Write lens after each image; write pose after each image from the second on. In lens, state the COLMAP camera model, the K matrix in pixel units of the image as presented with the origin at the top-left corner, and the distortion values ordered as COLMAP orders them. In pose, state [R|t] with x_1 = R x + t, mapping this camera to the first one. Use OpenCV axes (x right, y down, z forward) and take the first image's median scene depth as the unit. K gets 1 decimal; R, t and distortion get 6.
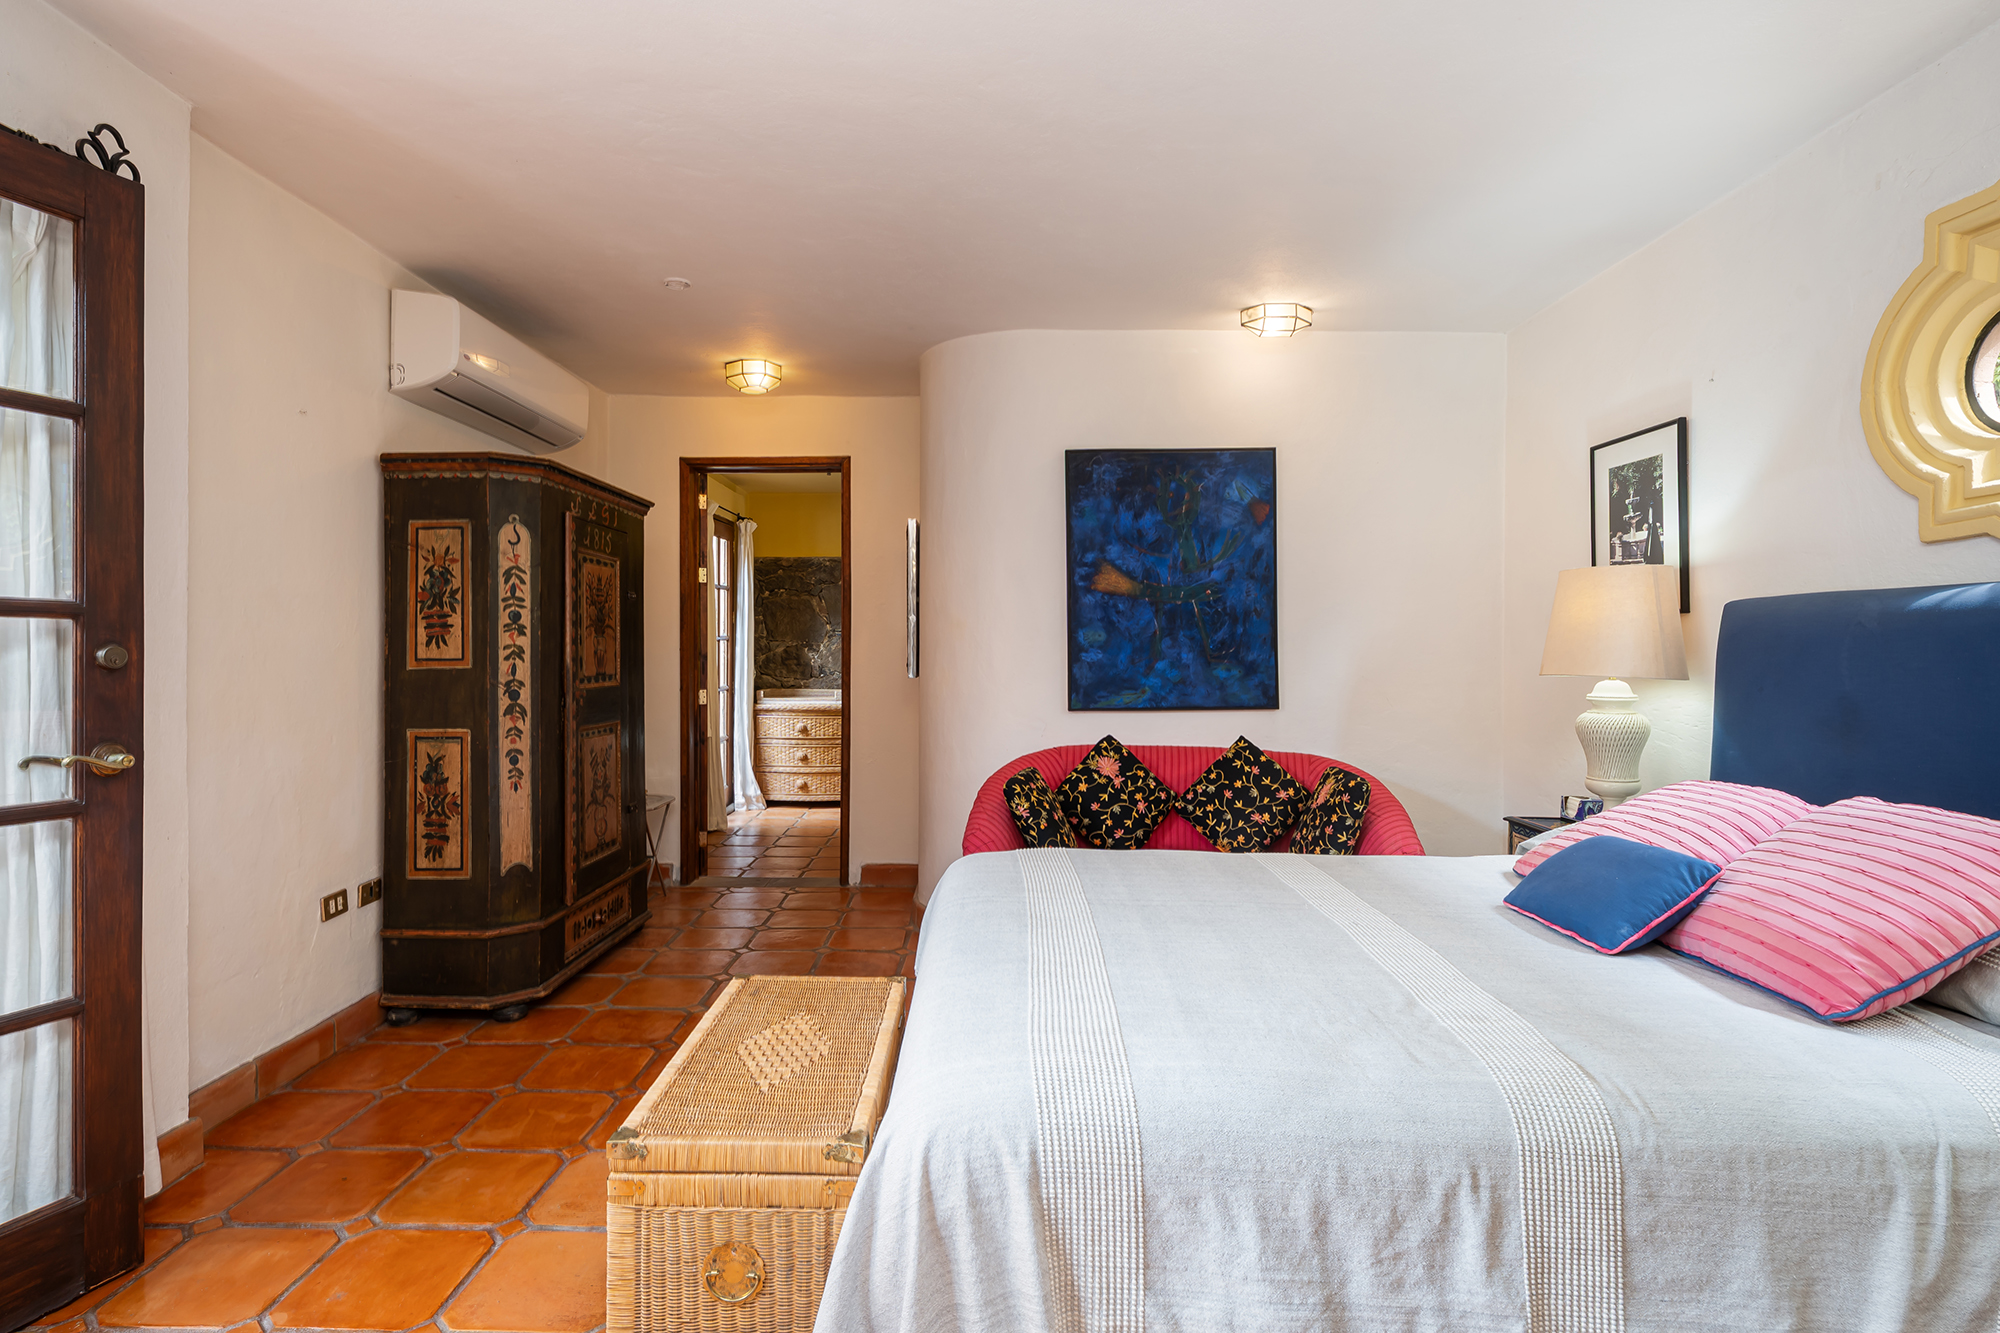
lens RADIAL K [[966.0, 0, 1014.4], [0, 966.0, 649.7], [0, 0, 1]] dist [-0.008179, 0.001487]
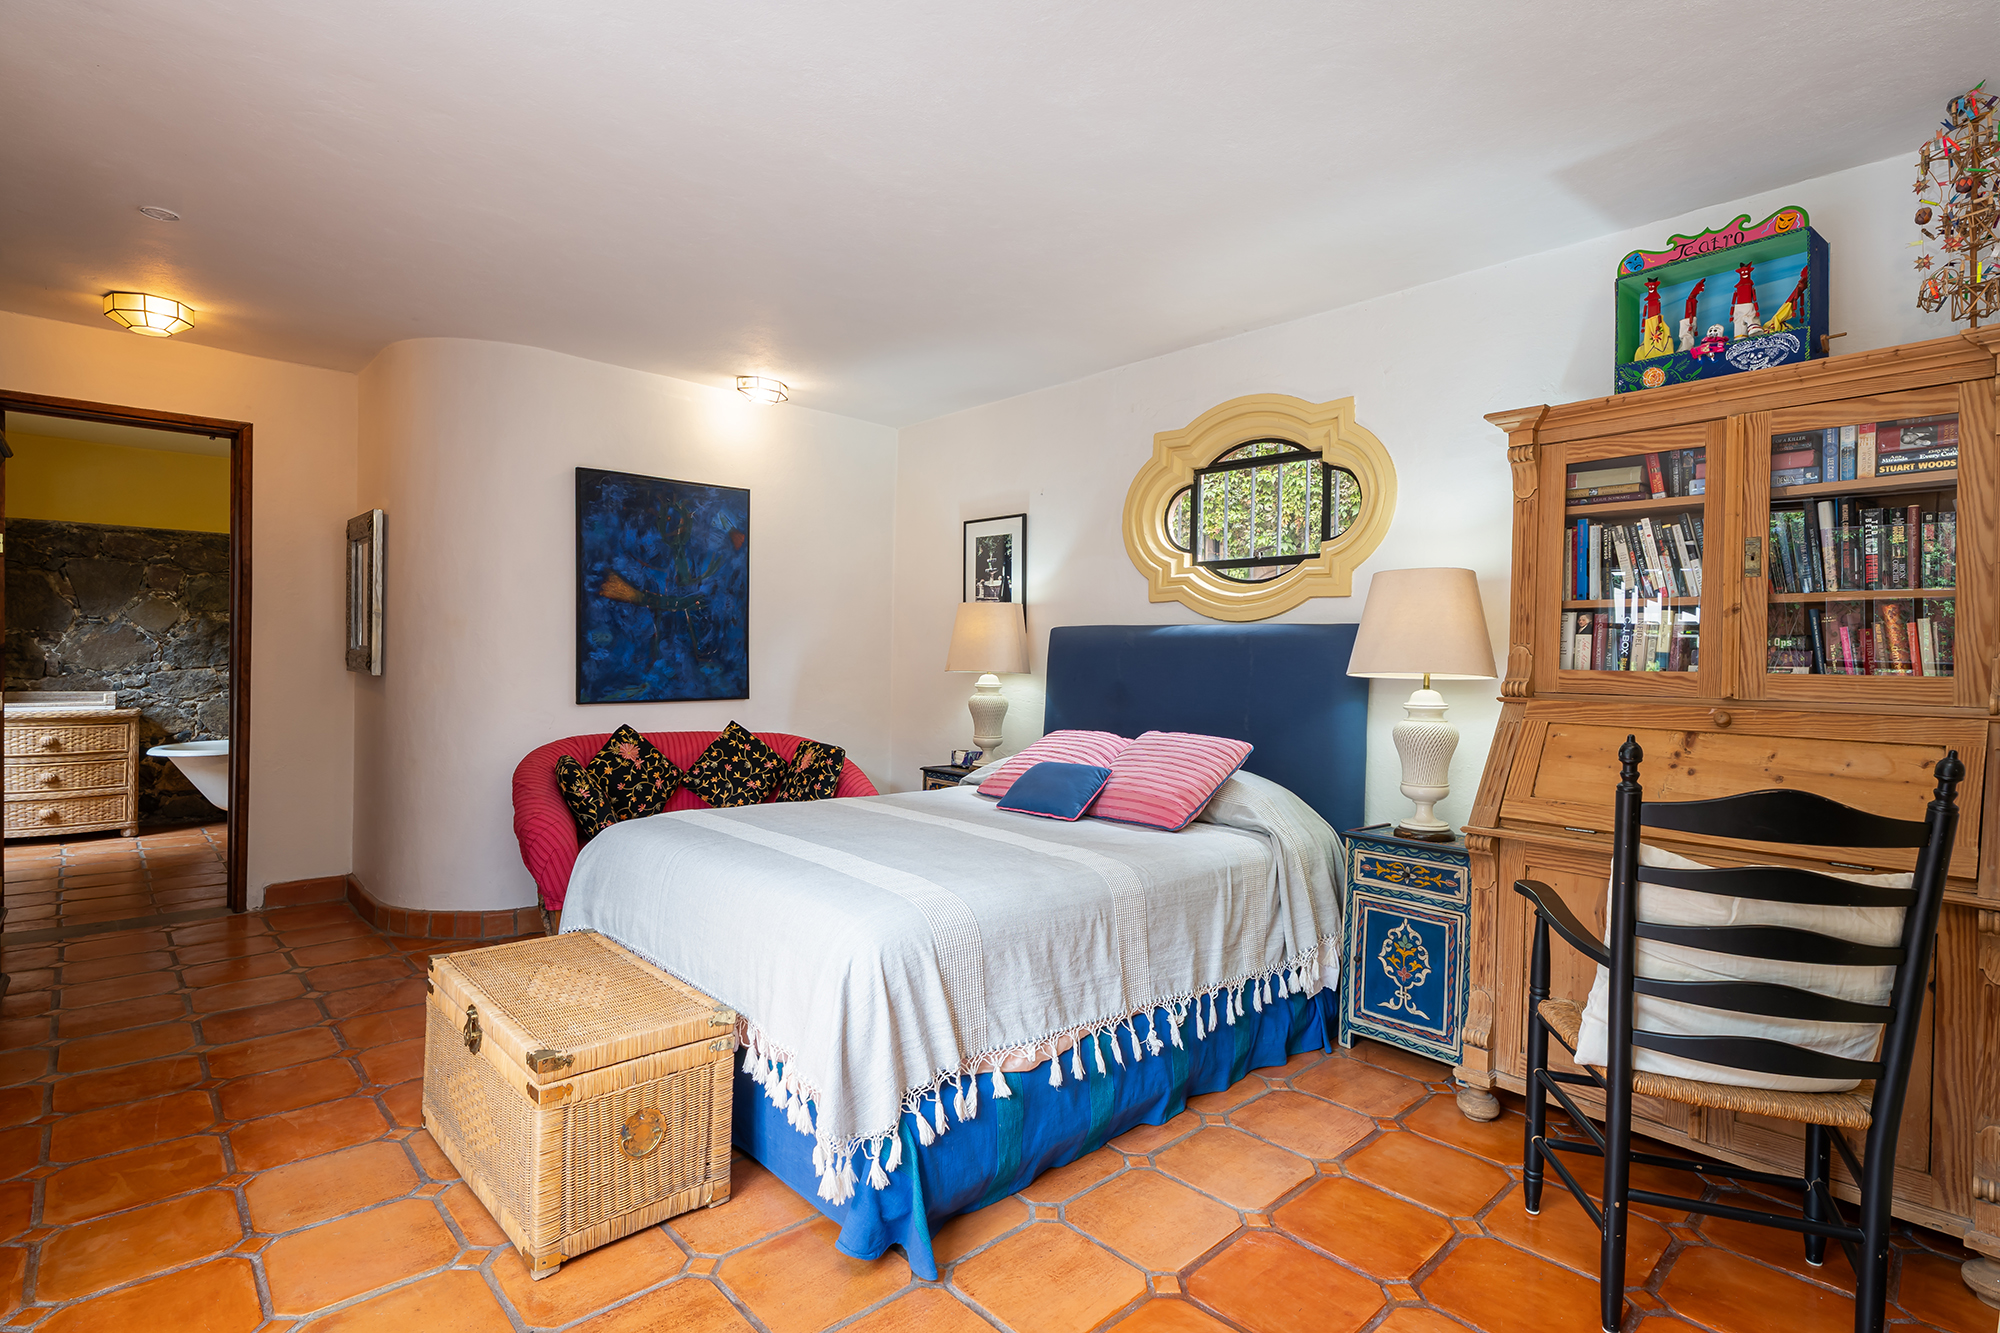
lens RADIAL K [[966.0, 0, 940.6], [0, 966.0, 666.7], [0, 0, 1]] dist [-0.008179, 0.001487]
pose [[0.743611, 0.001587, 0.668611, -0.453026], [-0.014967, 0.999786, 0.014273, -0.002135], [-0.668445, -0.020621, 0.743475, -0.114942]]
